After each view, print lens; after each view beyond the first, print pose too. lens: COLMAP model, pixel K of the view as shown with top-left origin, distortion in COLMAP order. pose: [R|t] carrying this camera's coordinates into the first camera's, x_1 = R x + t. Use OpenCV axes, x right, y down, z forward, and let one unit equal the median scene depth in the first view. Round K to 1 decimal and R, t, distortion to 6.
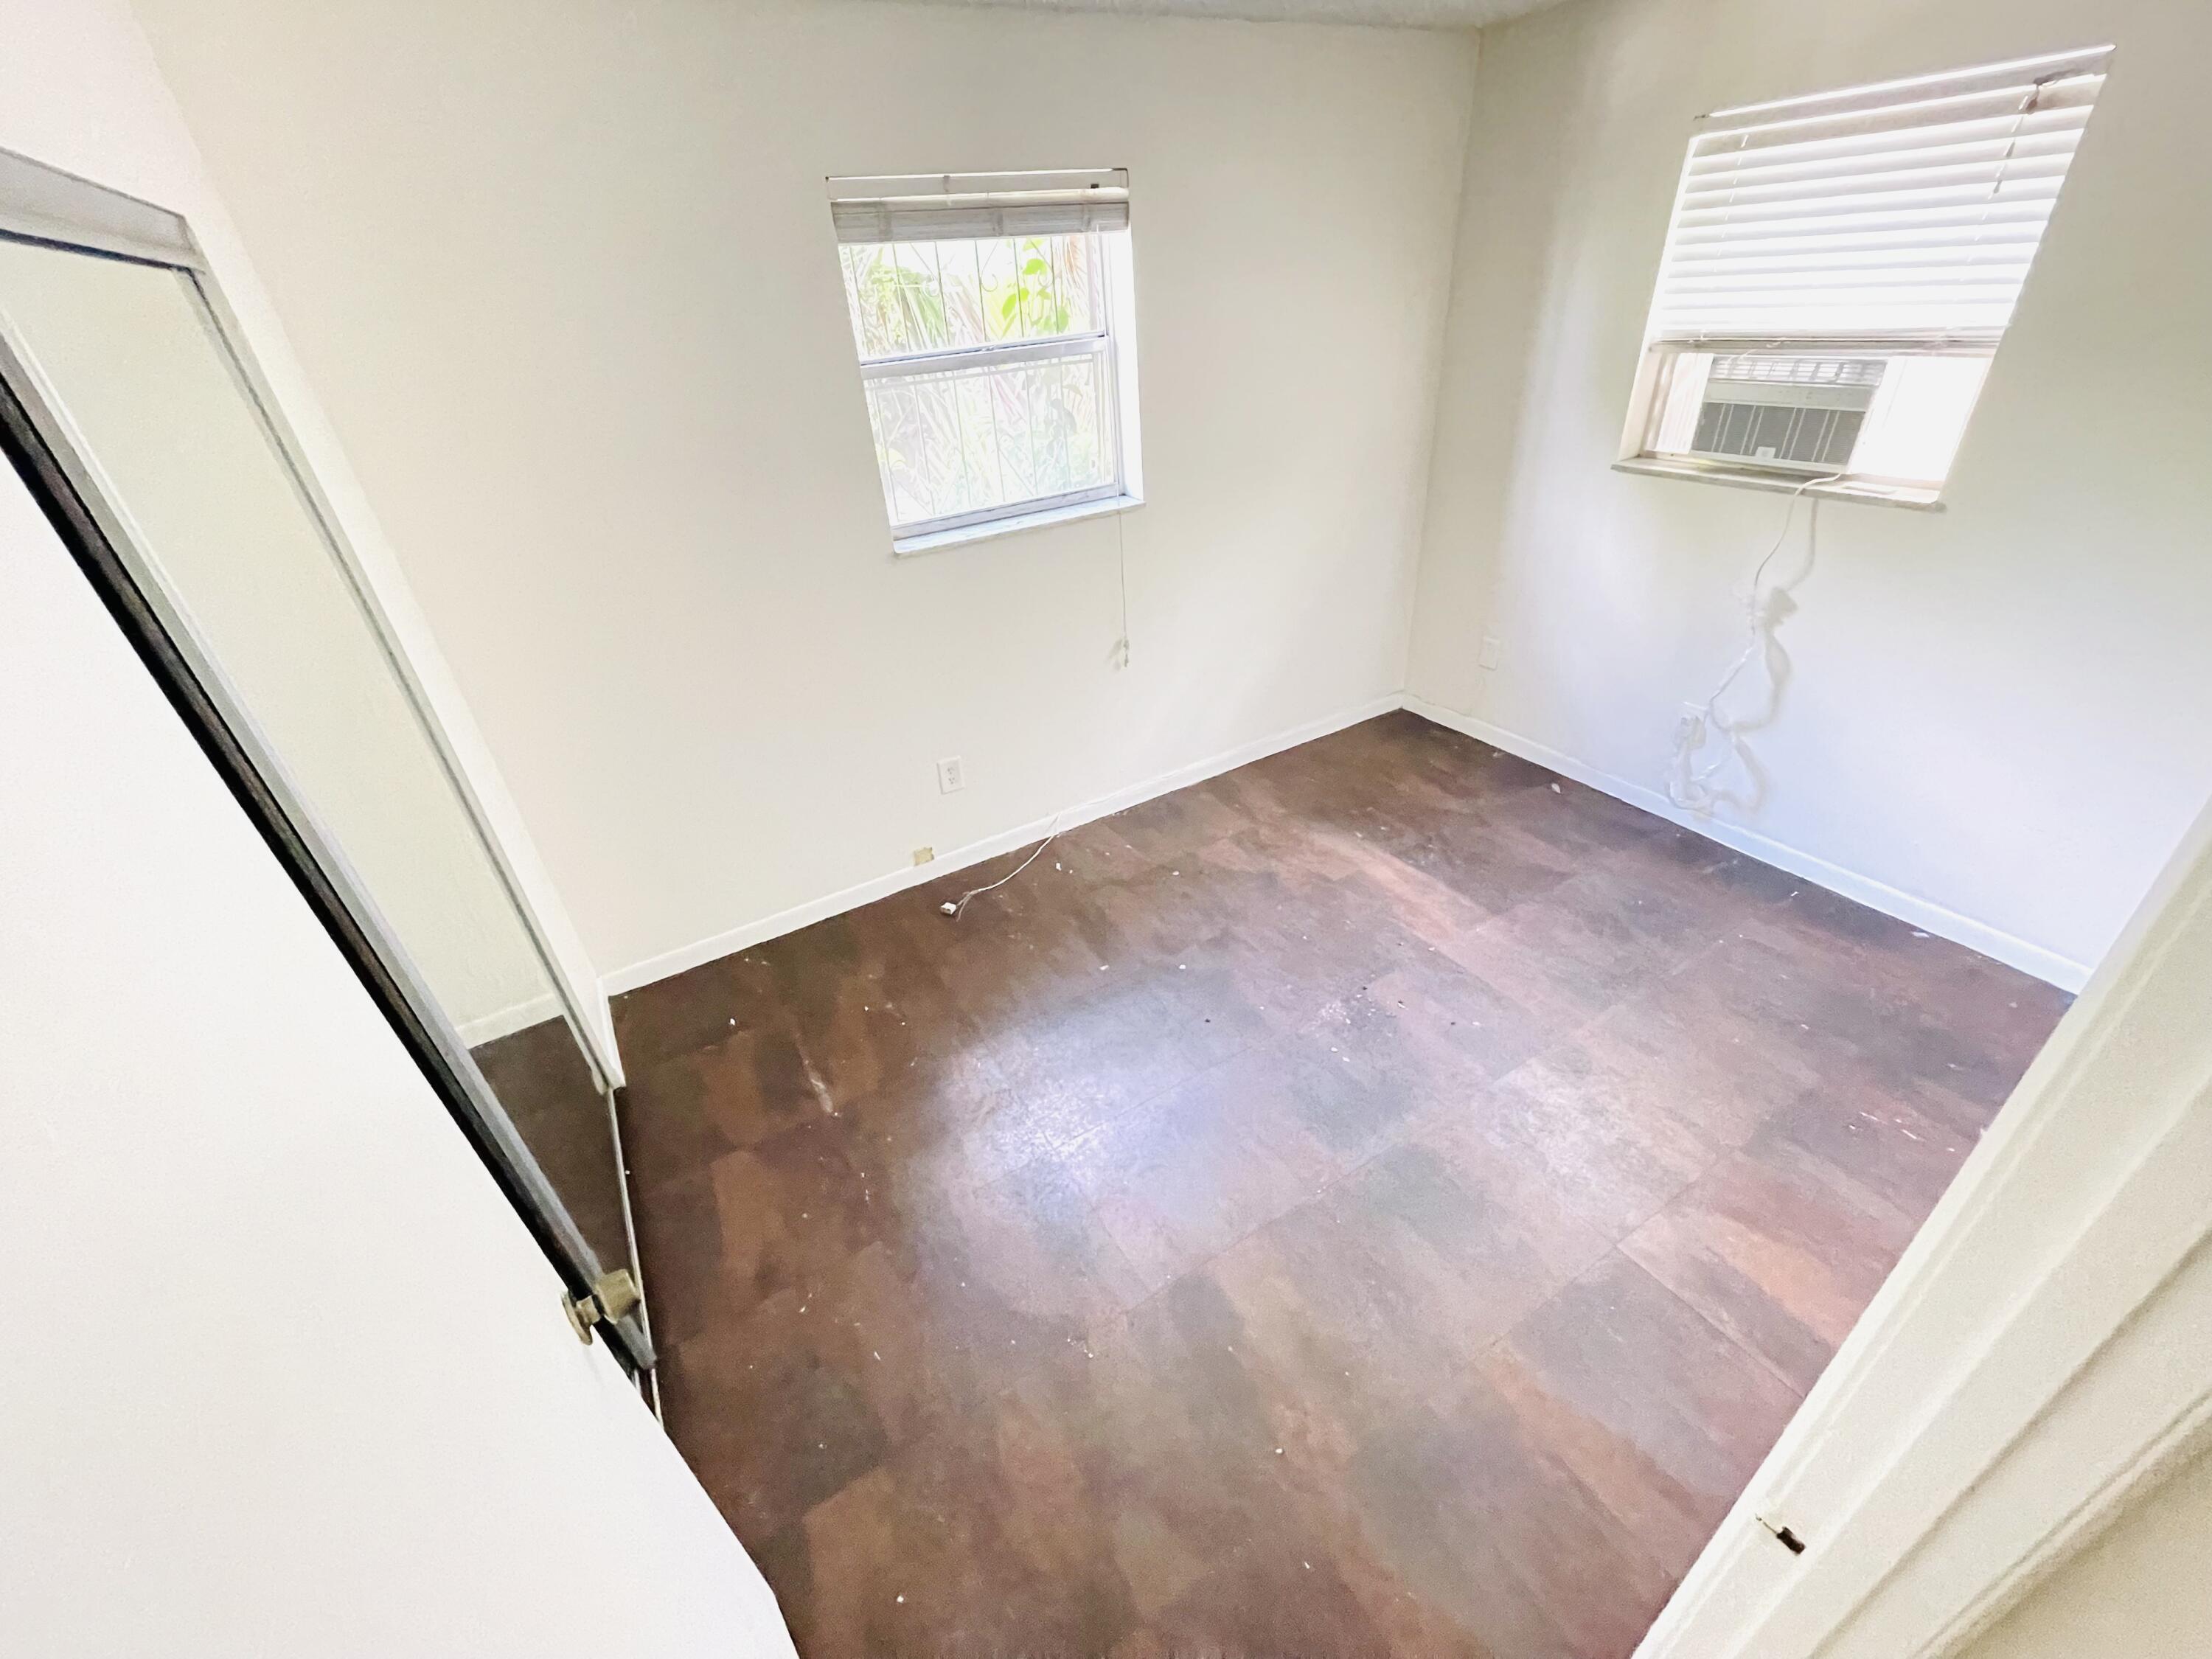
lens RADIAL K [[894.2, 0, 1105.2], [0, 894.2, 834.9], [0, 0, 1]] dist [0.000157, 0.000181]
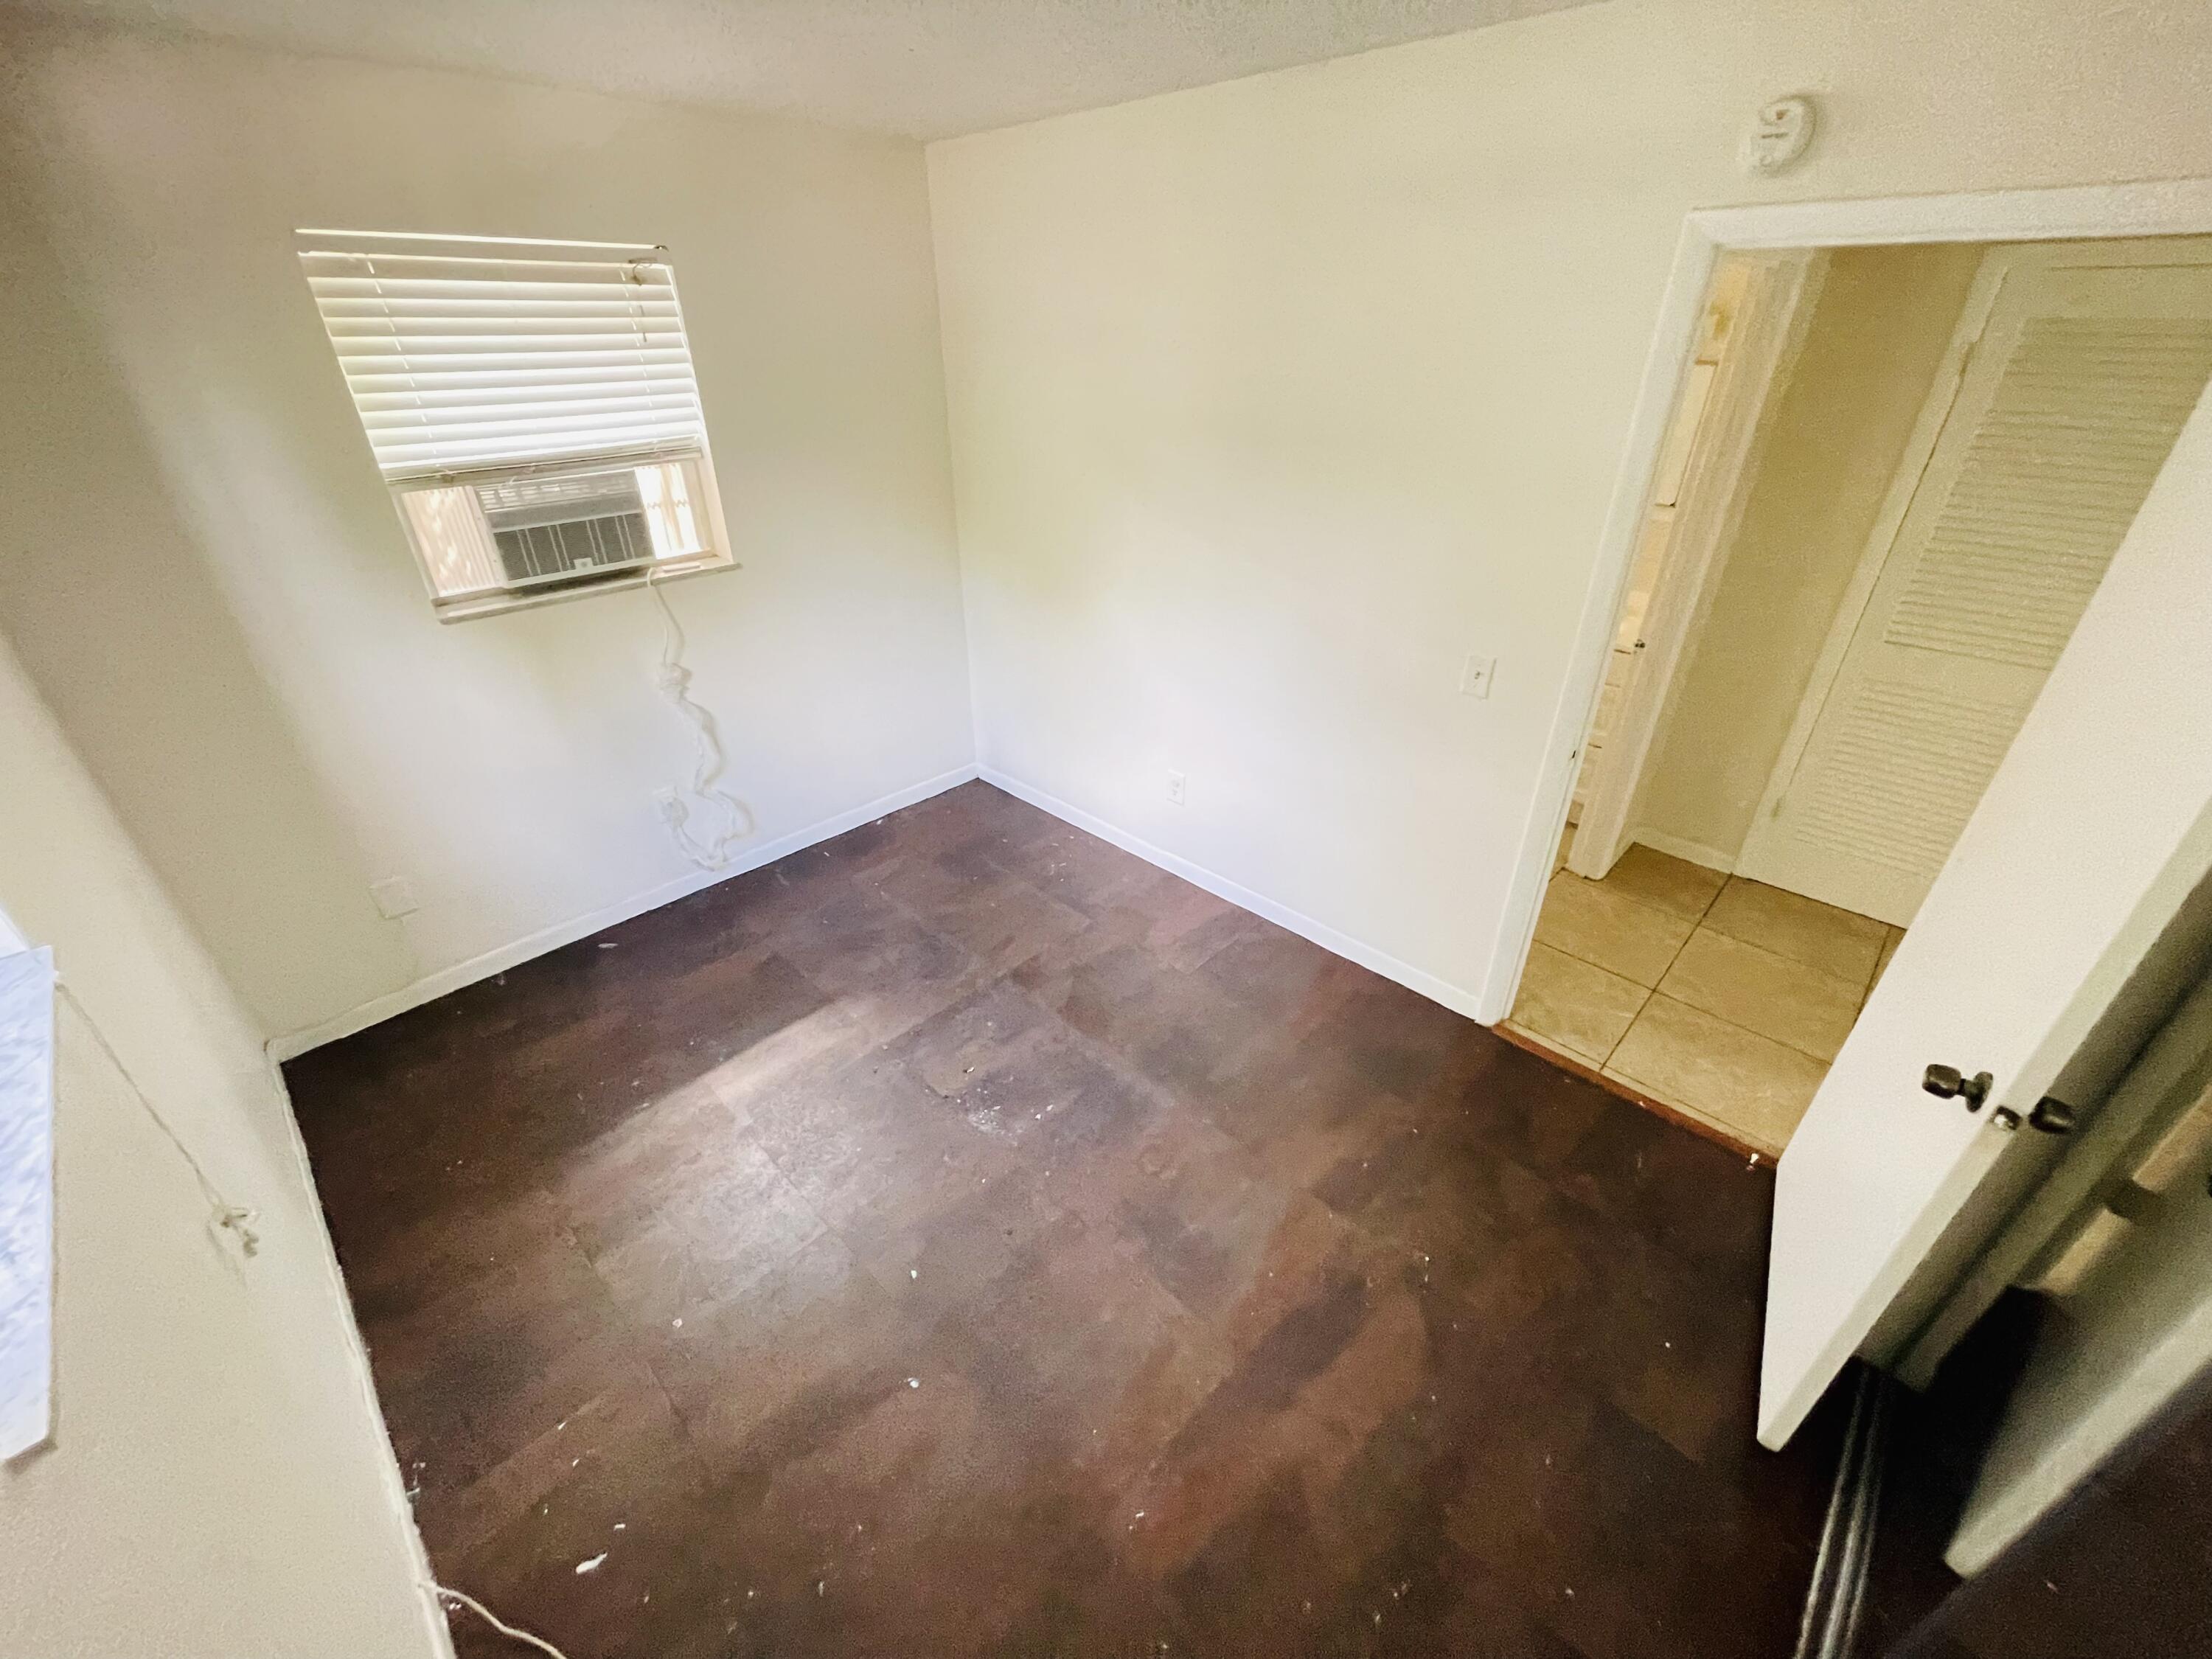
lens RADIAL K [[894.2, 0, 1105.2], [0, 894.2, 834.9], [0, 0, 1]] dist [0.000157, 0.000181]
pose [[-0.252473, -0.423581, 0.869964, -0.468629], [0.534003, 0.688776, 0.490335, -0.401432], [-0.806907, 0.588359, 0.052296, 0.648902]]
